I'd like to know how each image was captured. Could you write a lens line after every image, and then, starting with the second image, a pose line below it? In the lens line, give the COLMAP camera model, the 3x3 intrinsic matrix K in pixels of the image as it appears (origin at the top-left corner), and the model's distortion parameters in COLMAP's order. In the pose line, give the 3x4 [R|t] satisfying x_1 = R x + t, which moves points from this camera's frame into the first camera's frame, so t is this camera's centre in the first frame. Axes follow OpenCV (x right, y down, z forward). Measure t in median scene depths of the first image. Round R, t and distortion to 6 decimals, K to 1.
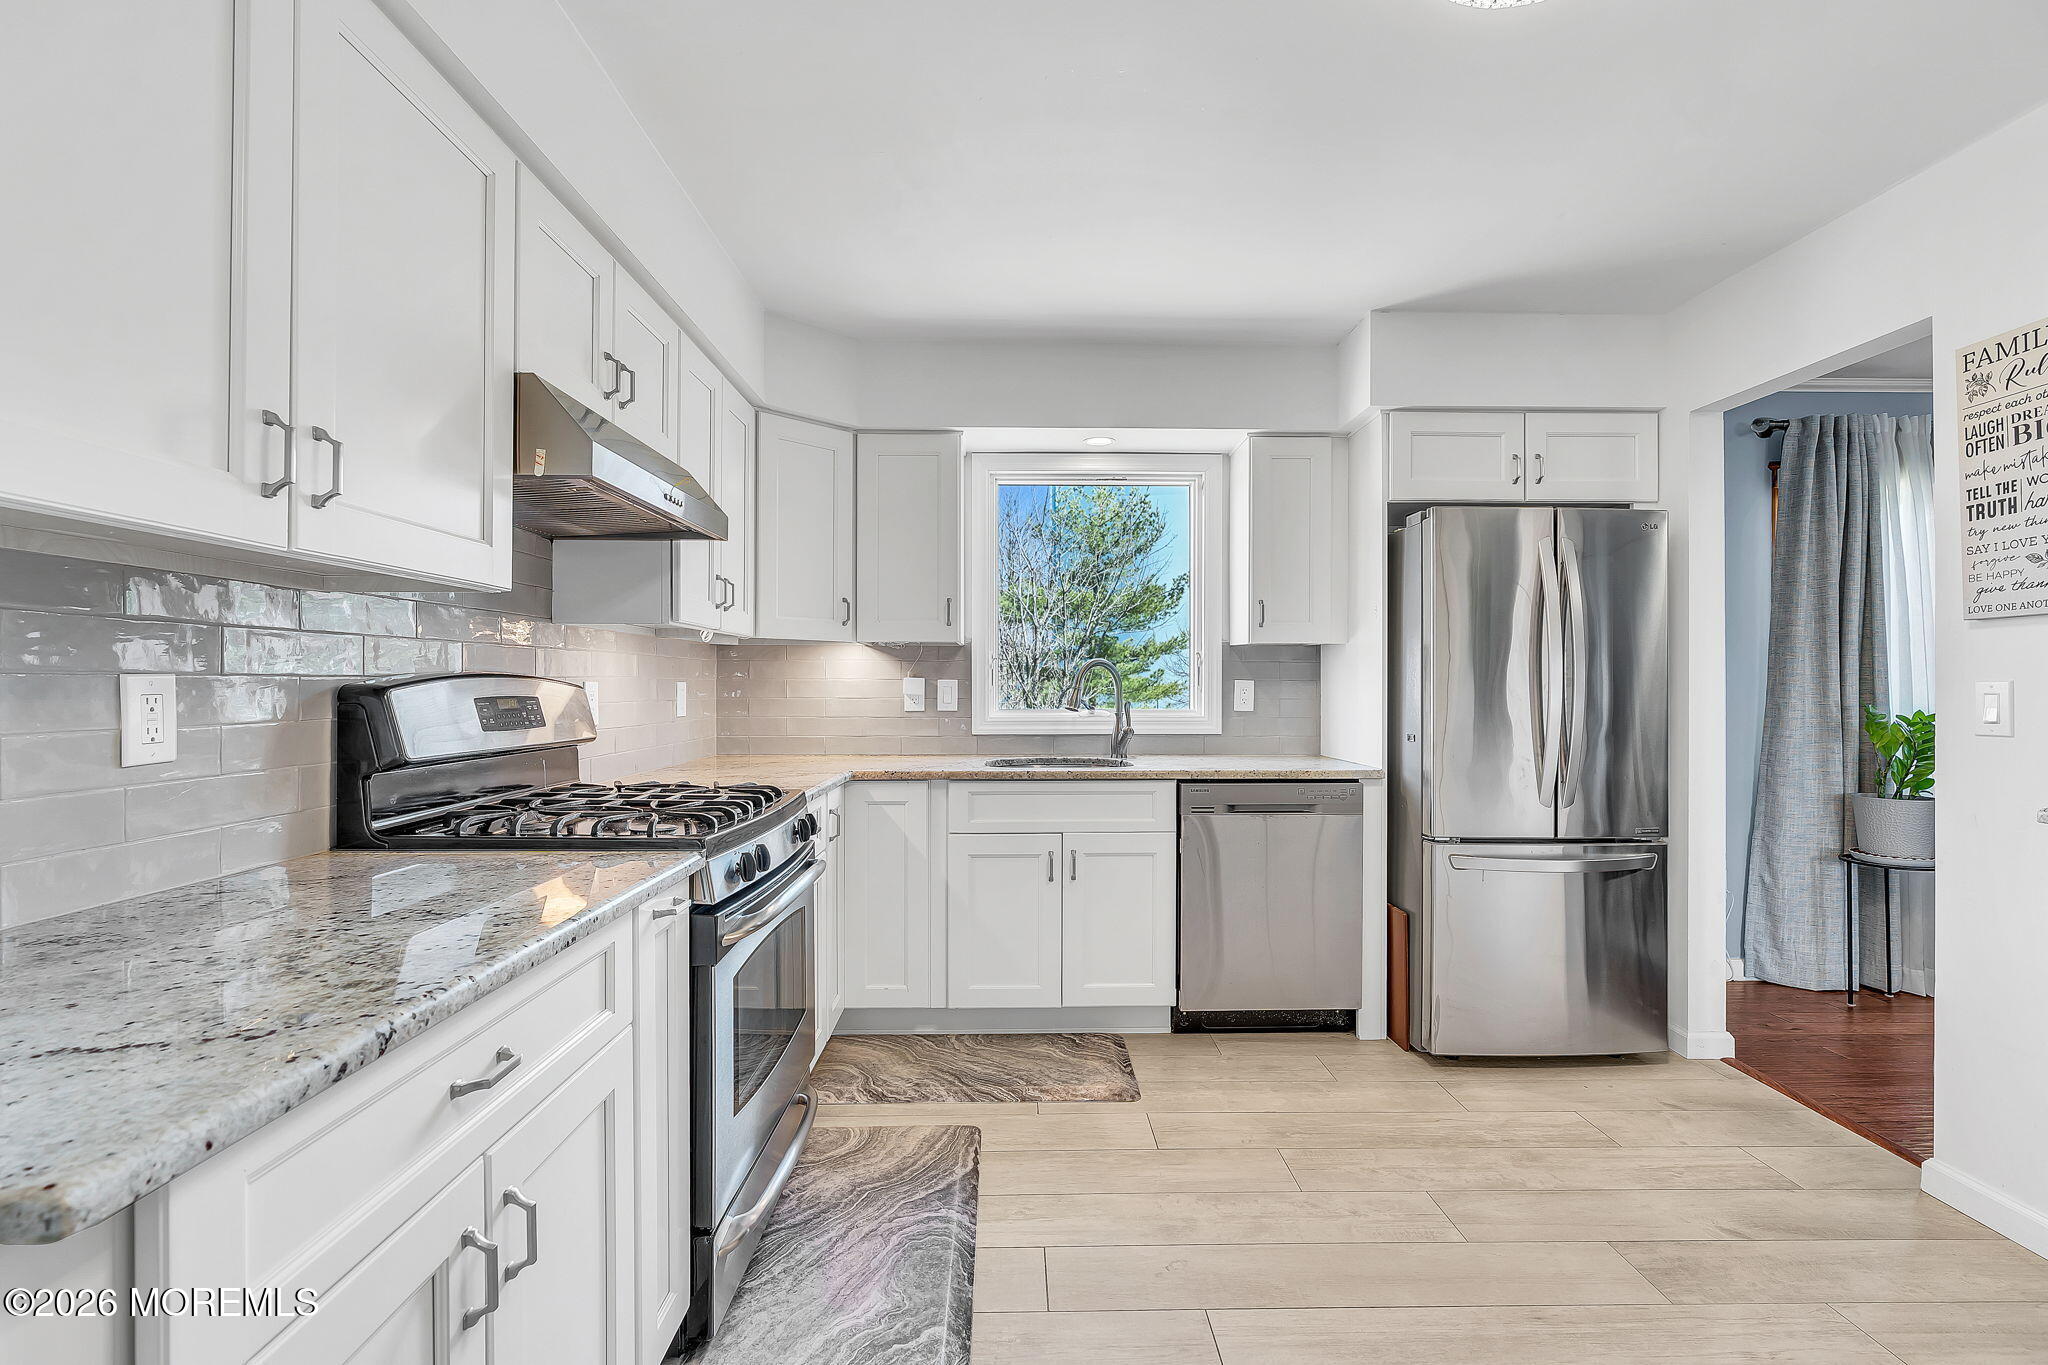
lens RADIAL K [[930.2, 0, 1018.6], [0, 930.2, 683.9], [0, 0, 1]] dist [-0.010584, 0.001071]
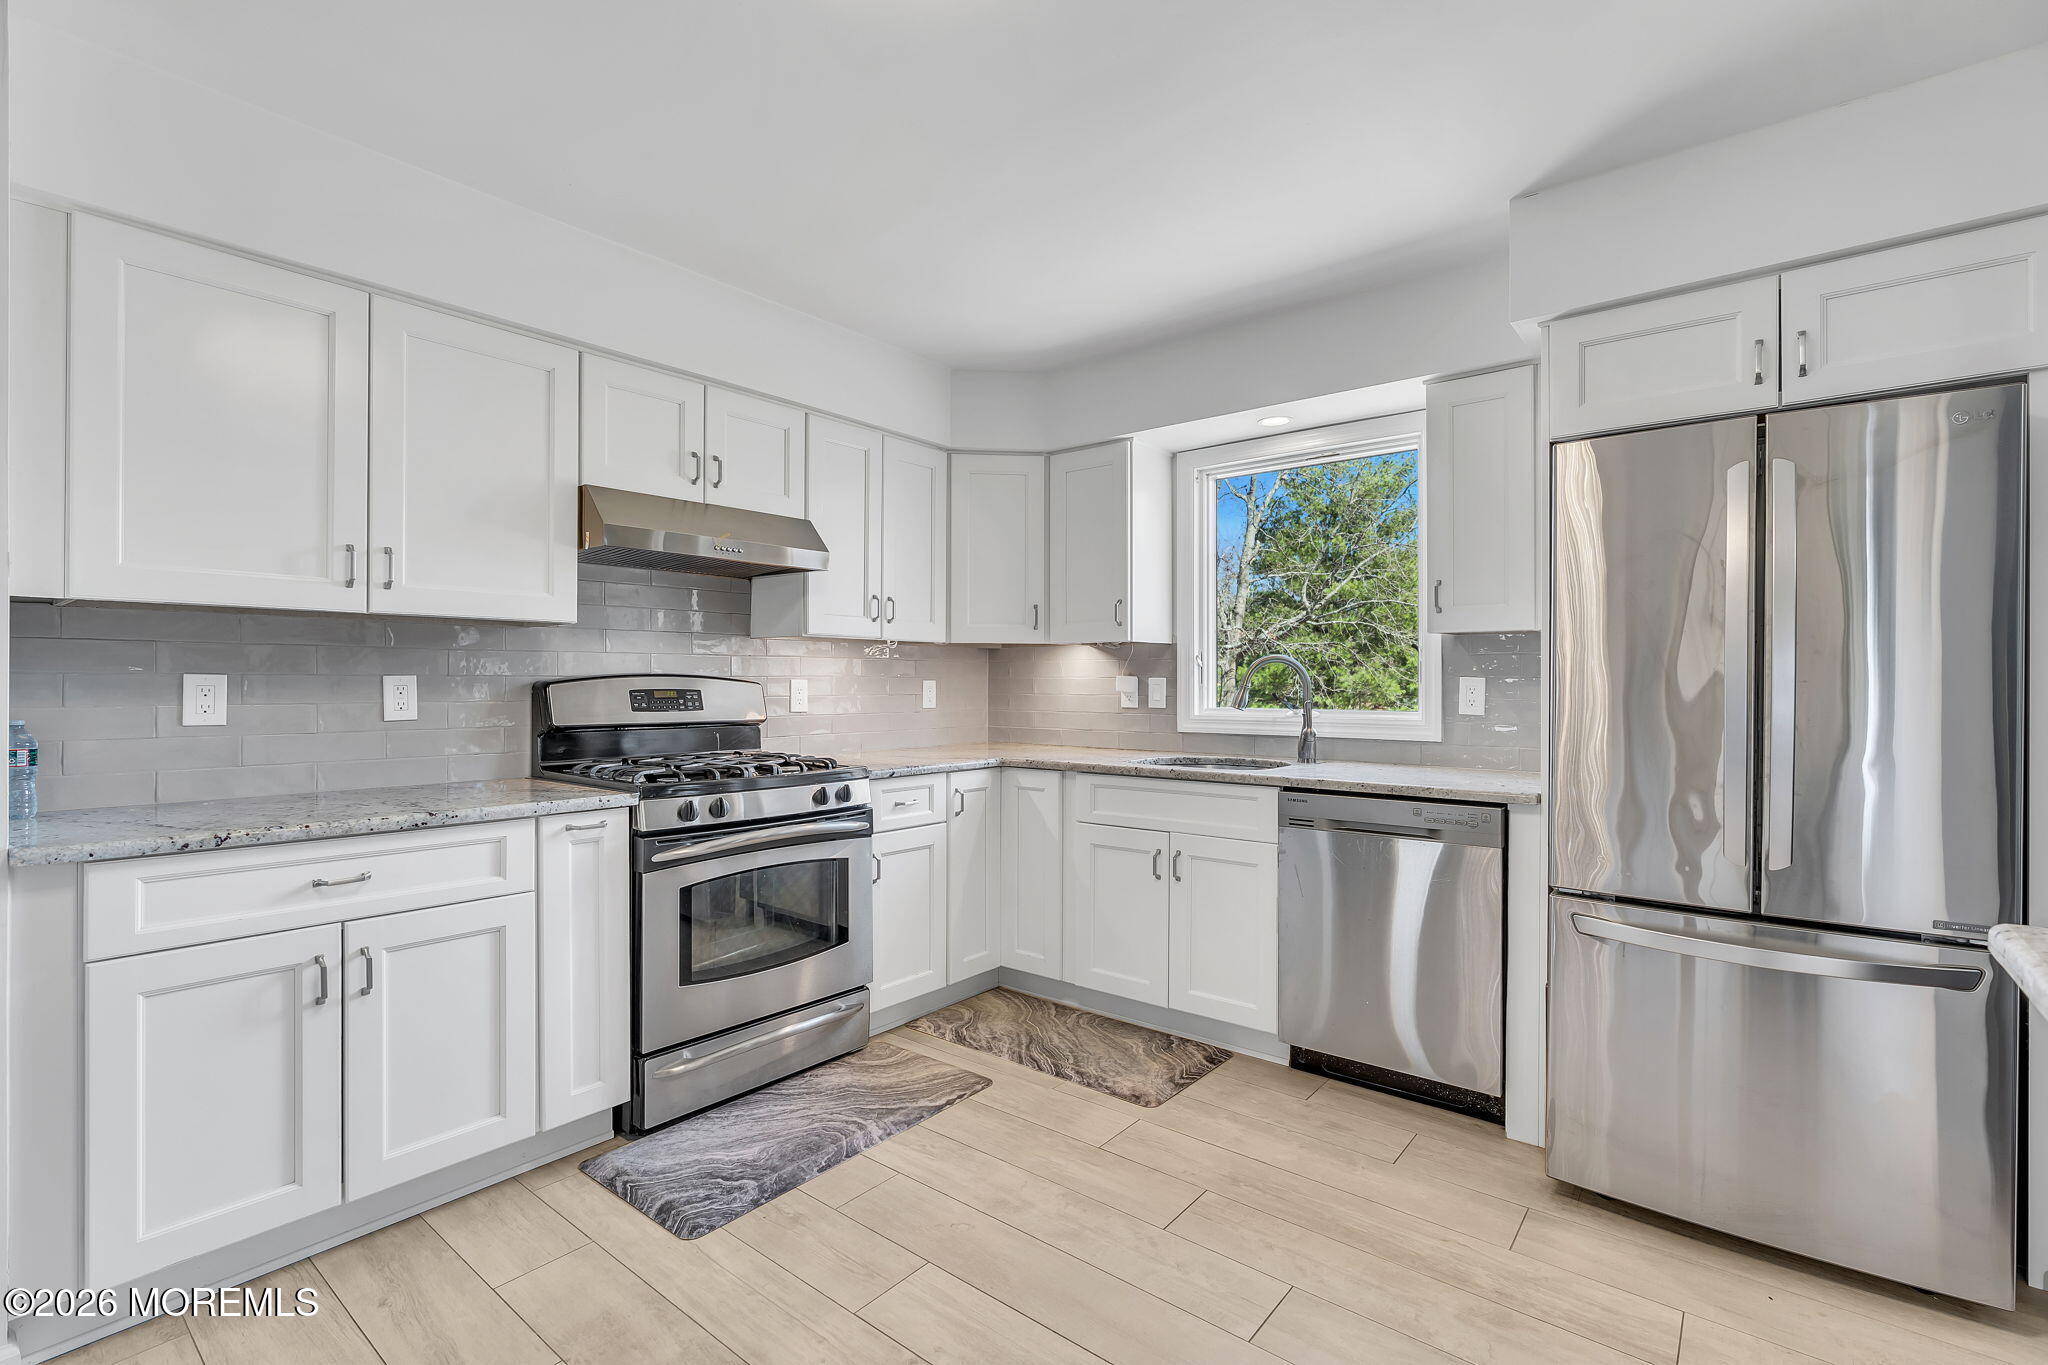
lens RADIAL K [[930.2, 0, 1018.6], [0, 930.2, 683.9], [0, 0, 1]] dist [-0.010584, 0.001071]
pose [[0.760997, 0.001086, -0.648755, 0.618070], [-0.001114, 0.999999, 0.000367, 0.002757], [0.648755, 0.000443, 0.760997, 0.157347]]
